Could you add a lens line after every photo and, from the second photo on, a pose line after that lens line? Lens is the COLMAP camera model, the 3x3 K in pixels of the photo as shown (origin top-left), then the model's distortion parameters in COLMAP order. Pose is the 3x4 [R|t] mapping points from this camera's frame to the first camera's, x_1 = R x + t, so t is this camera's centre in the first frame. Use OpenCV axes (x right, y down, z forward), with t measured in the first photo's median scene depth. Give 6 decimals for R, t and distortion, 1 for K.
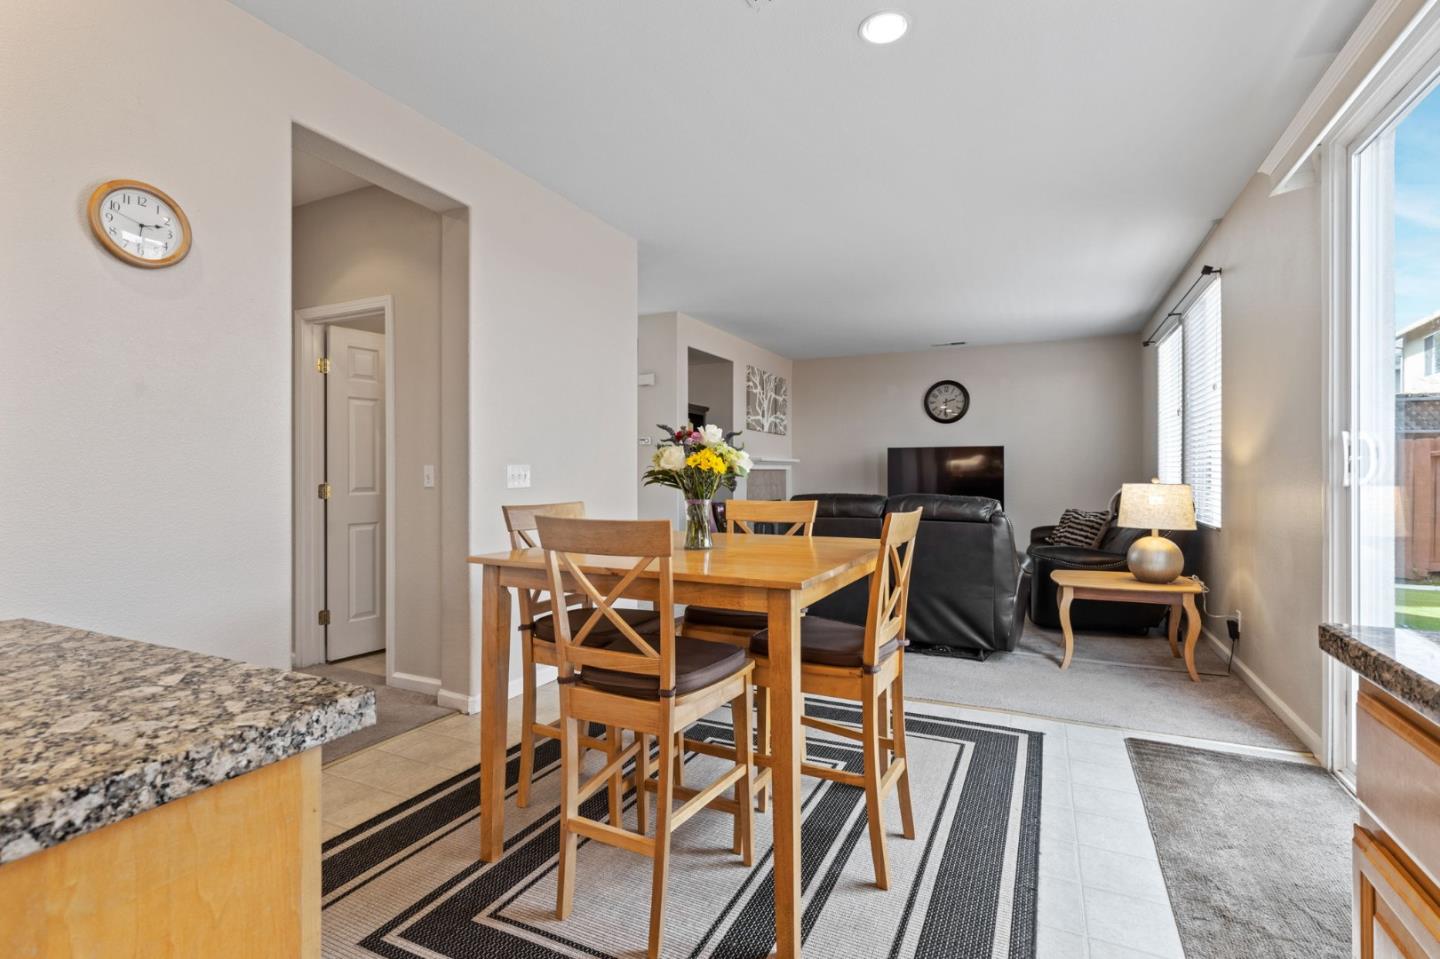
lens RADIAL K [[662.3, 0, 725.5], [0, 662.3, 473.7], [0, 0, 1]] dist [0.001271, -0.000132]
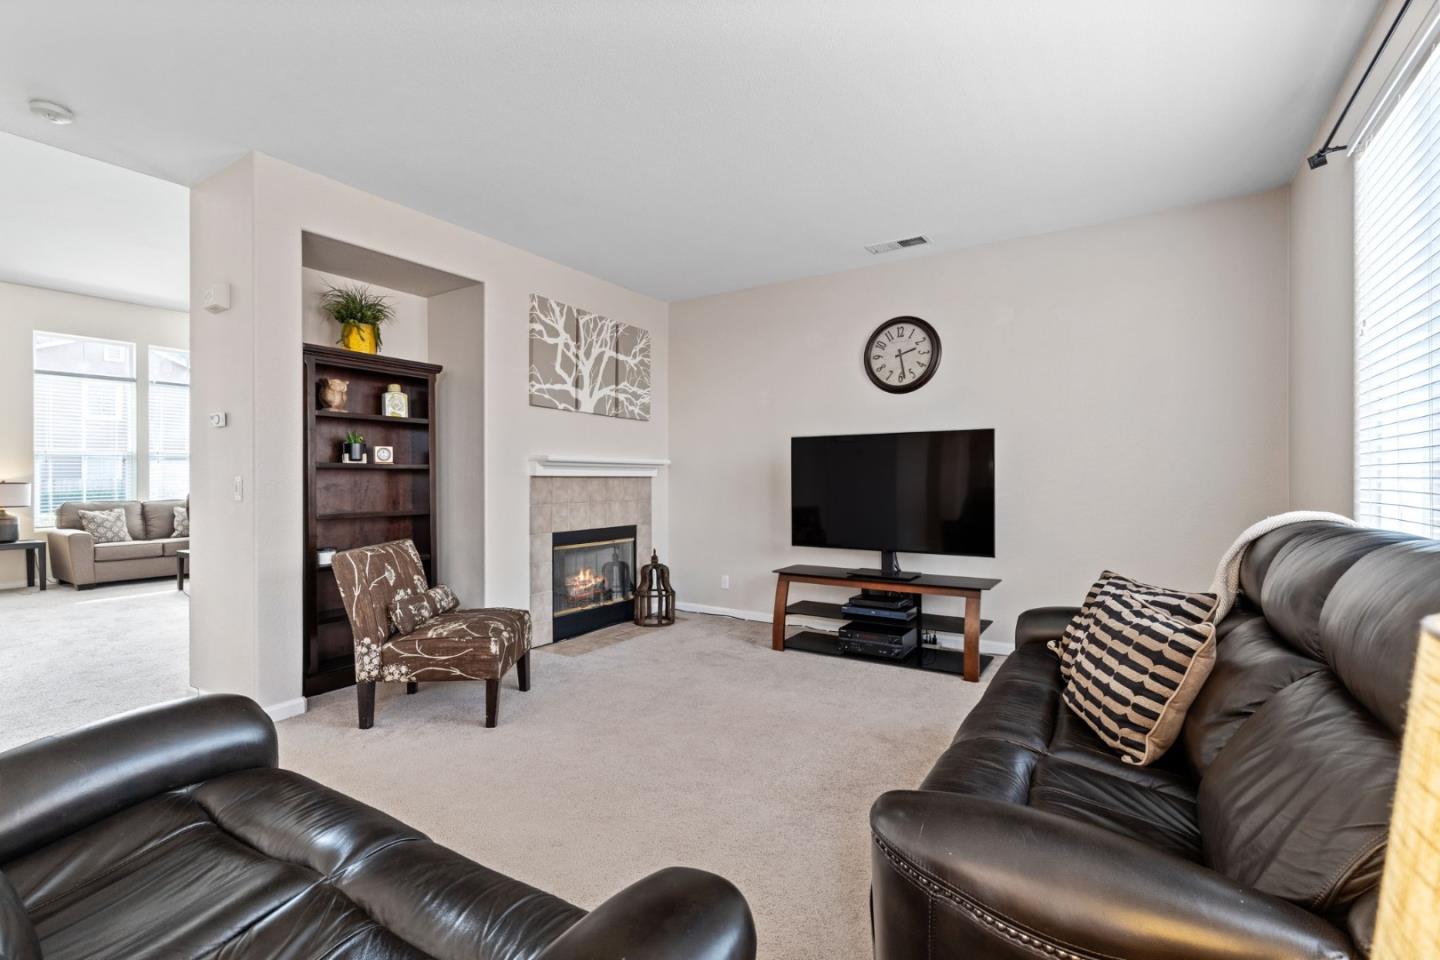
lens RADIAL K [[649.1, 0, 720.0], [0, 649.1, 480.0], [0, 0, 1]] dist [0.001452, -0.000410]
pose [[0.991382, -0.001389, -0.130992, 0.263004], [0.000735, 0.999987, -0.005045, 0.000025], [0.130997, 0.004905, 0.991371, 0.453305]]
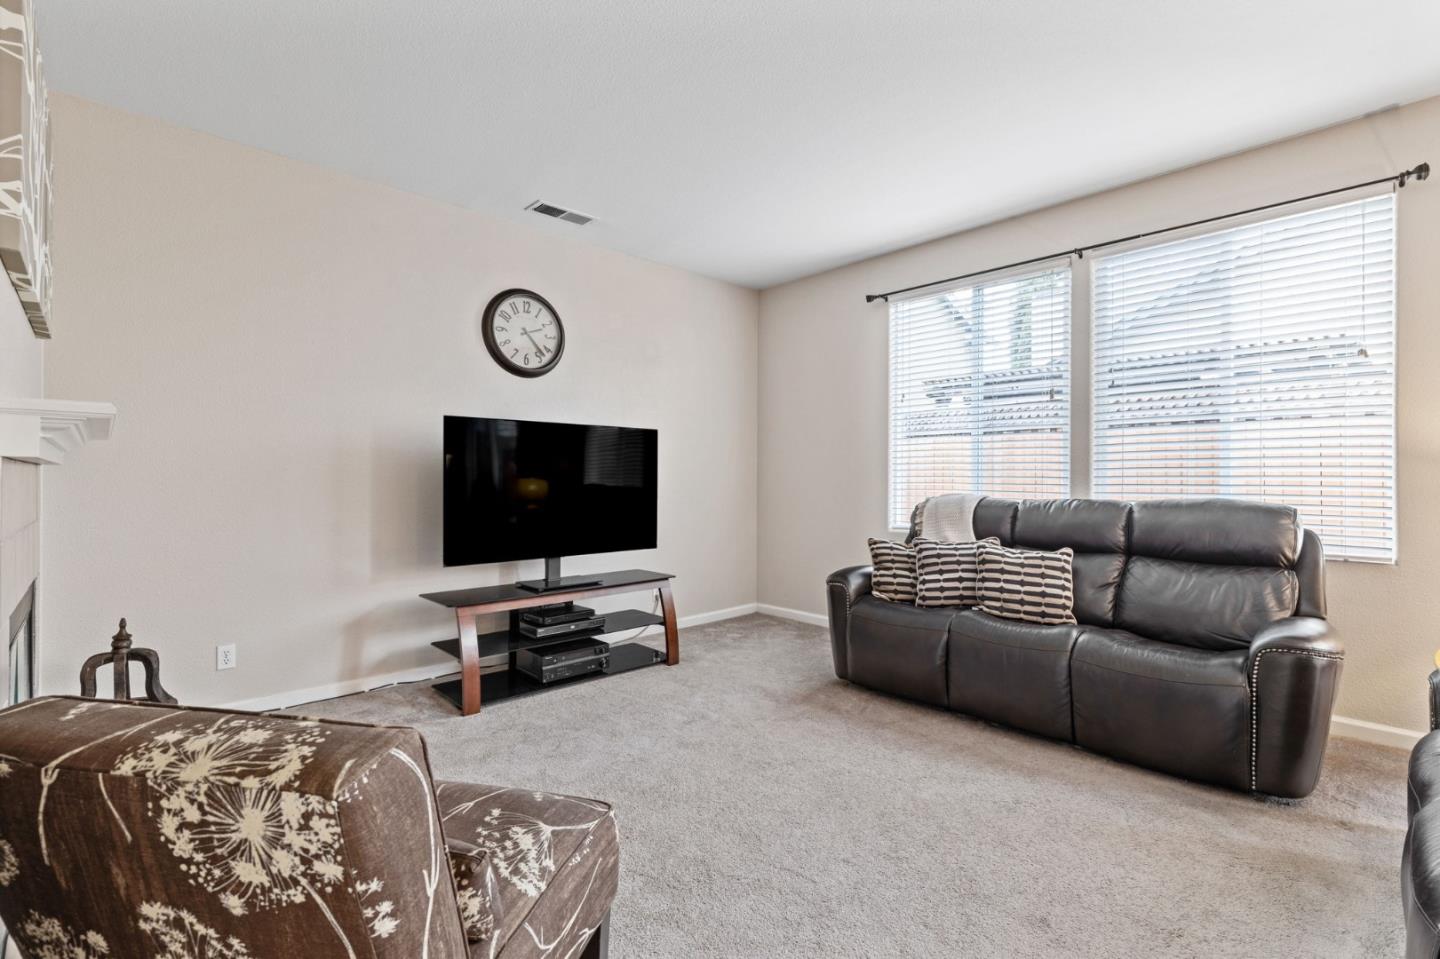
lens RADIAL K [[662.3, 0, 725.5], [0, 662.3, 473.7], [0, 0, 1]] dist [0.001271, -0.000132]
pose [[0.360339, 0.005854, 0.932803, -0.072582], [0.000761, 0.999978, -0.006569, -0.001038], [-0.932821, 0.003077, 0.360327, 0.711522]]
